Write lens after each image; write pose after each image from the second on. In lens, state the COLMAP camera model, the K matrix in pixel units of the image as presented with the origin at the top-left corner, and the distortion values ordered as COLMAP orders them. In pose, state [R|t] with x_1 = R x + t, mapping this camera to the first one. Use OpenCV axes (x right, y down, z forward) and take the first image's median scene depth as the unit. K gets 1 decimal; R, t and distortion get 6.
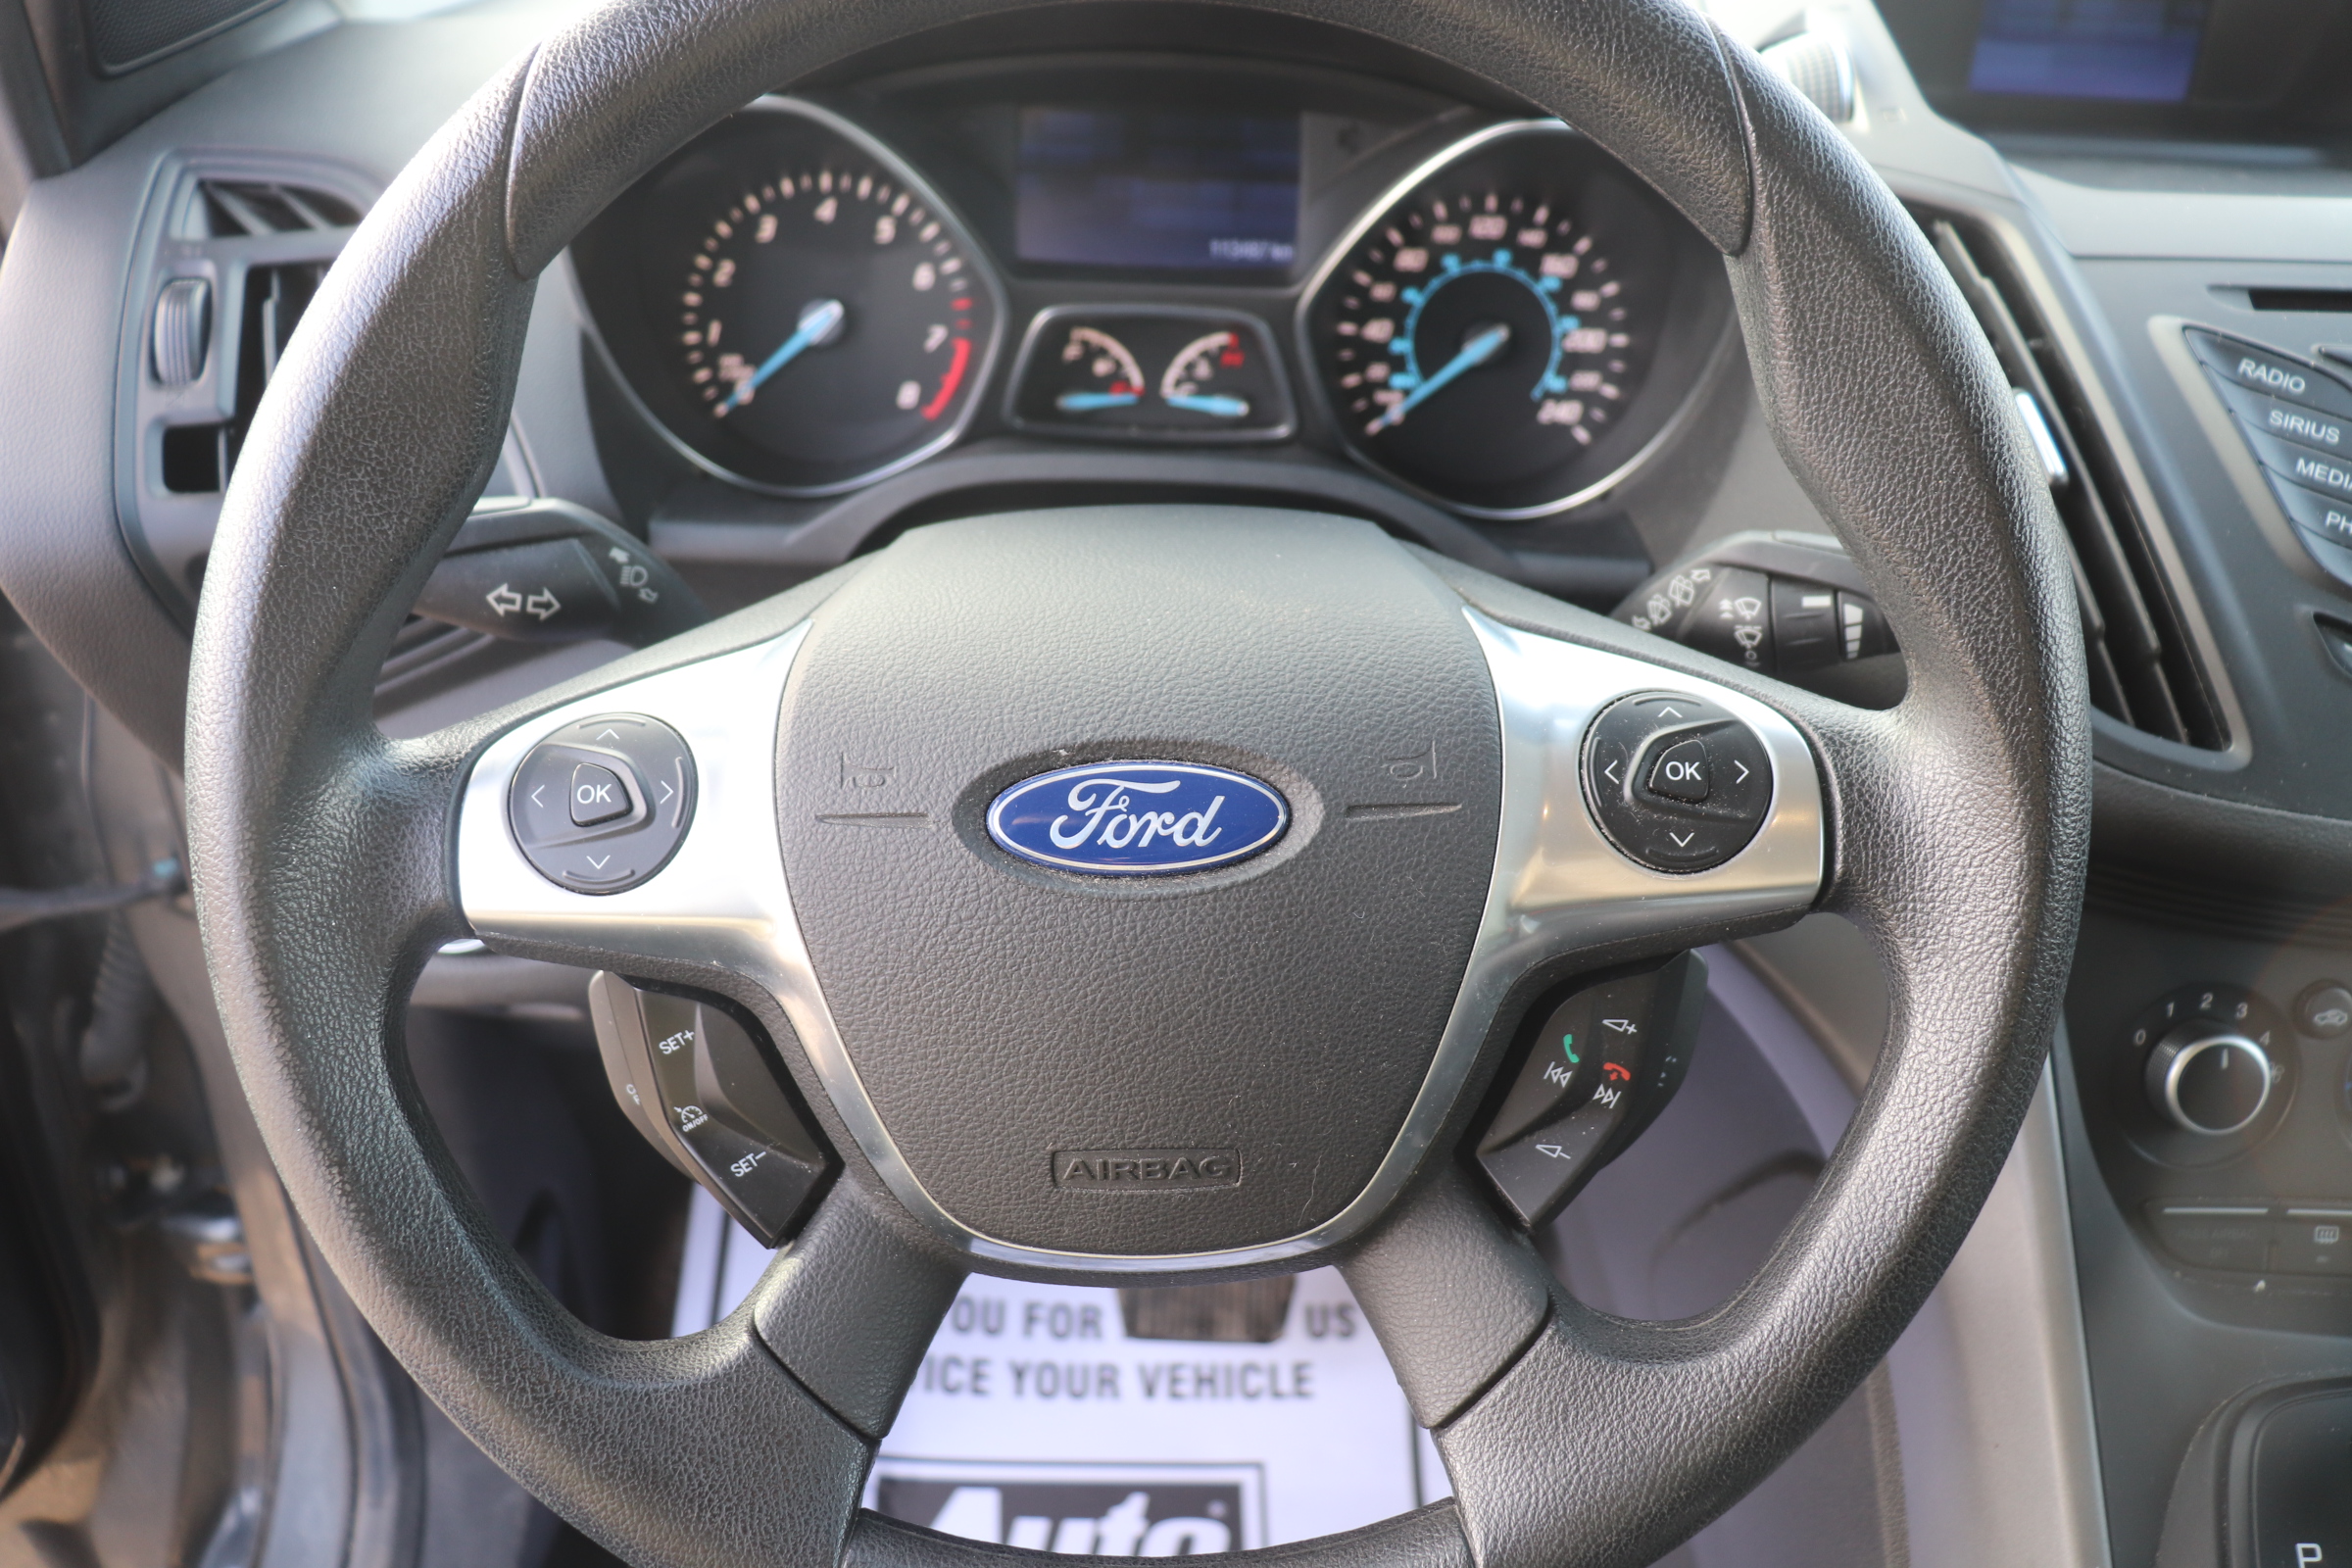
lens RADIAL K [[1895.8, 0, 1185.5], [0, 1895.8, 760.9], [0, 0, 1]] dist [-0.122548, 0.041240]
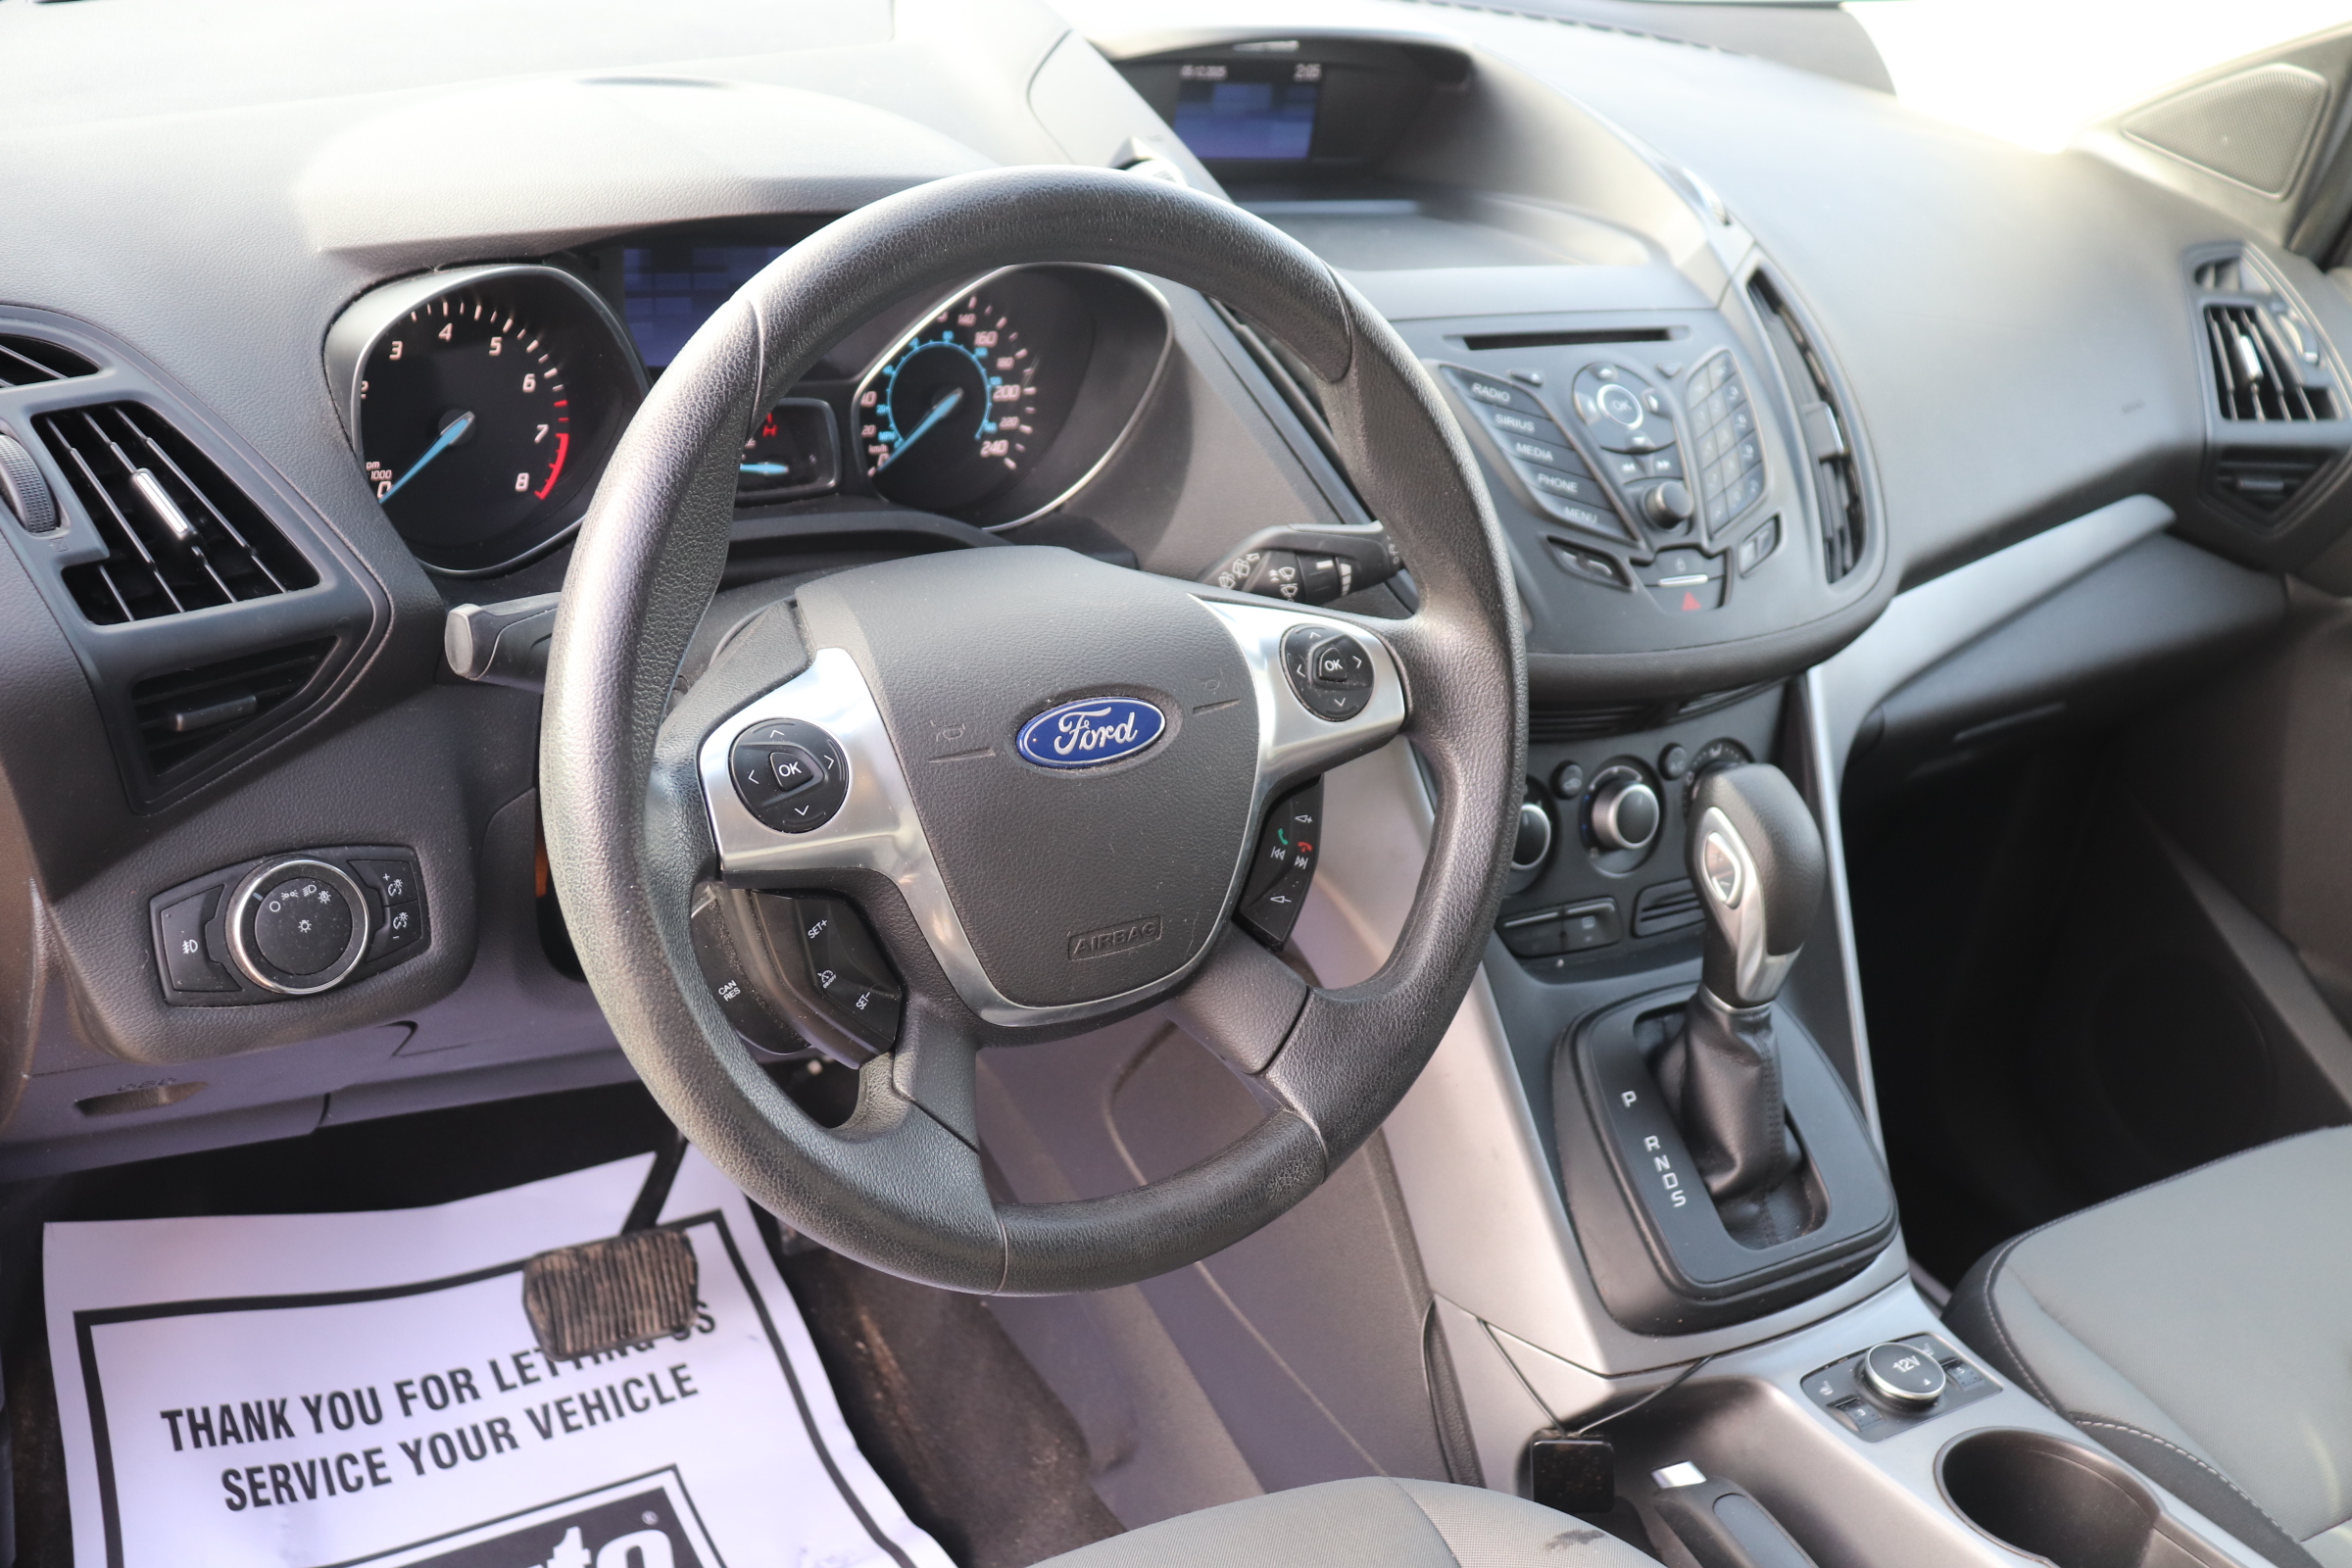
lens RADIAL K [[2572.3, 0, 1186.6], [0, 2572.3, 794.1], [0, 0, 1]] dist [-0.059795, 0.000000]
pose [[0.826293, -0.157892, 0.540657, -0.726465], [0.161319, 0.986033, 0.041412, 0.001615], [-0.539644, 0.053000, 0.840223, -0.597814]]
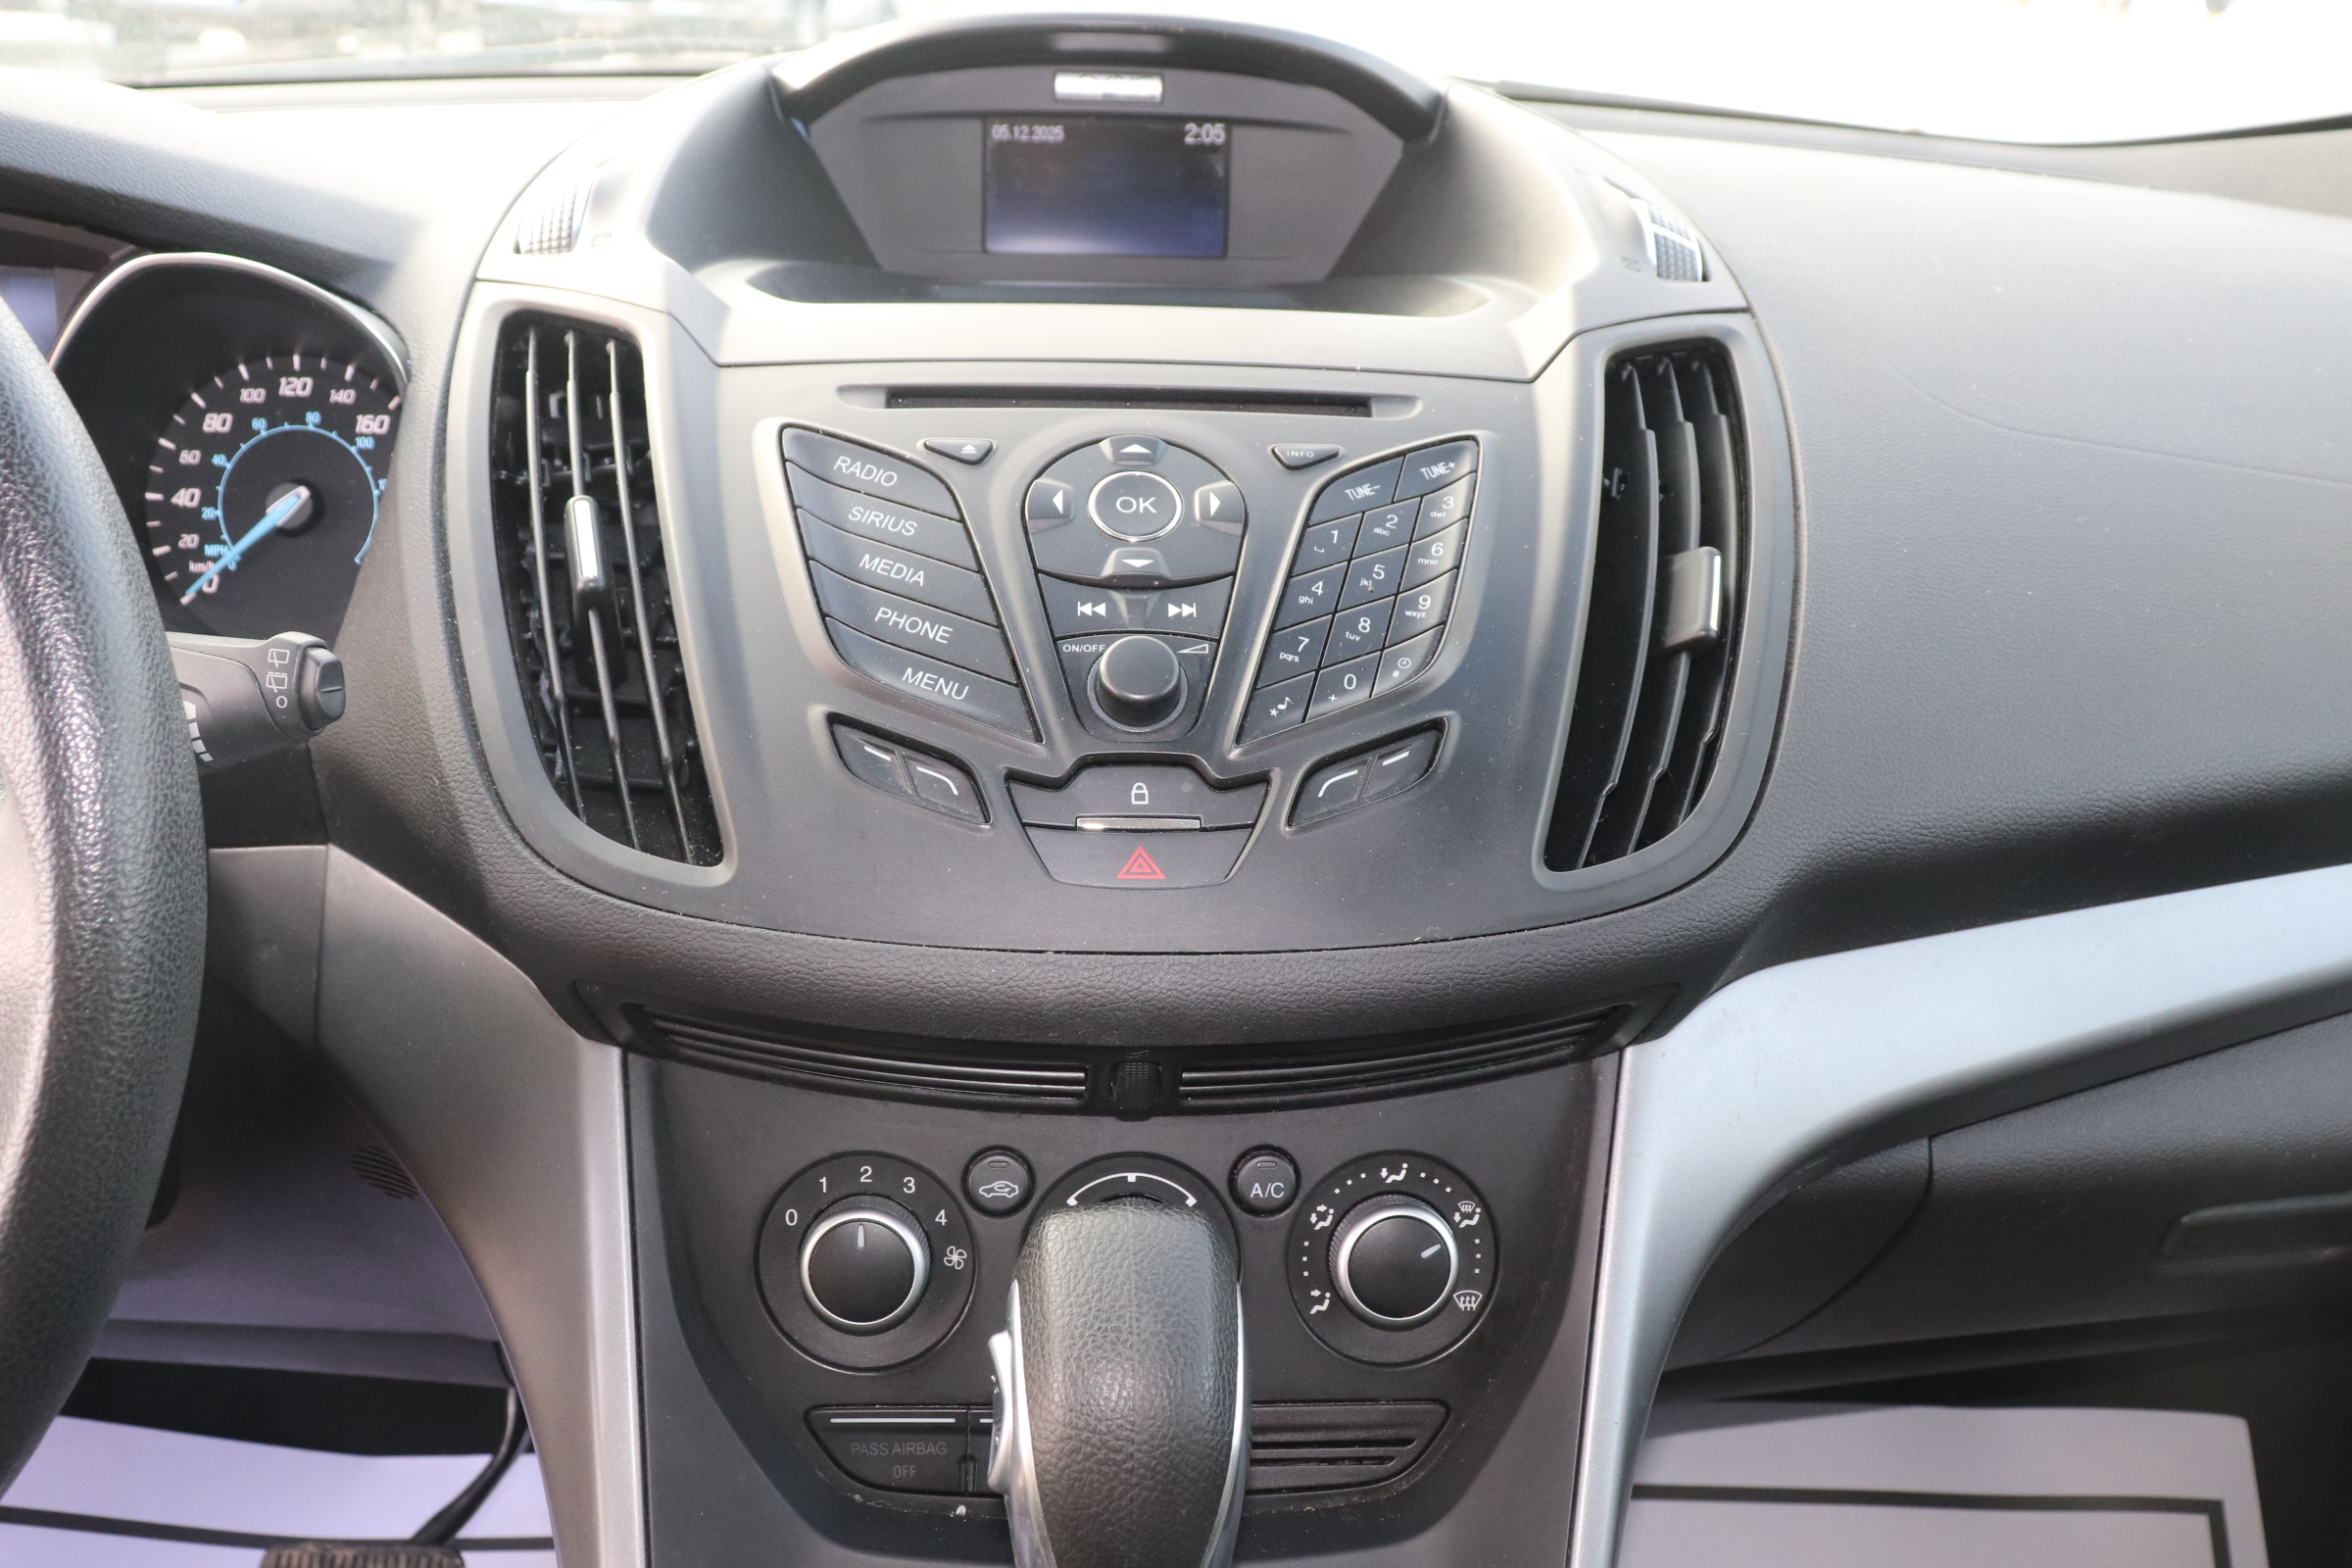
lens RADIAL K [[2025.3, 0, 1162.6], [0, 2025.3, 771.7], [0, 0, 1]] dist [-0.058757, 0.003535]
pose [[0.998215, -0.019648, 0.056405, 0.544445], [0.028471, 0.986680, -0.160165, 0.084768], [-0.052506, 0.161485, 0.985477, 0.003428]]
